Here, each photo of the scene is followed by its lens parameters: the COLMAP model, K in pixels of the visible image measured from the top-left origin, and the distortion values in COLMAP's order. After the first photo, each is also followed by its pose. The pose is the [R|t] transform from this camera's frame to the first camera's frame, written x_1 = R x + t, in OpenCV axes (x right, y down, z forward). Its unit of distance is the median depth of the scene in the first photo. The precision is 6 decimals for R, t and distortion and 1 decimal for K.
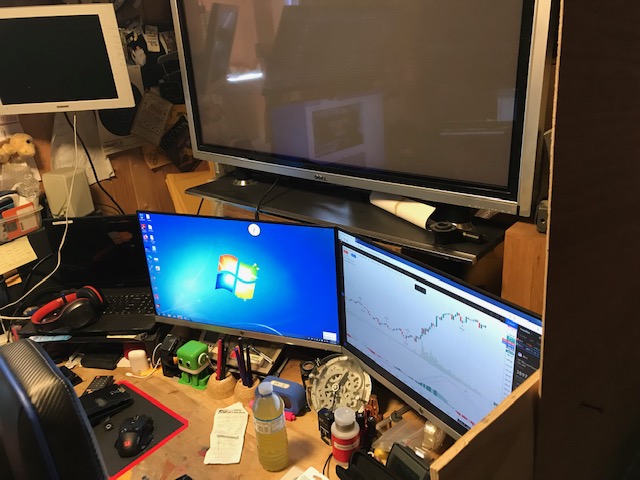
lens RADIAL K [[517.1, 0, 320.0], [0, 517.1, 240.0], [0, 0, 1]] dist [-0.000561, 0.001007]
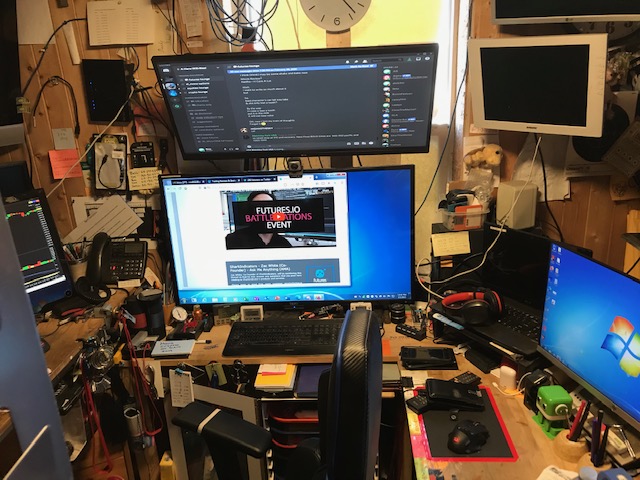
lens RADIAL K [[517.1, 0, 320.0], [0, 517.1, 240.0], [0, 0, 1]] dist [-0.000561, 0.001007]
pose [[0.582661, 0.299325, -0.755586, 0.121997], [-0.301553, 0.942964, 0.141016, -0.054979], [0.754700, 0.145685, 0.639690, 0.016229]]
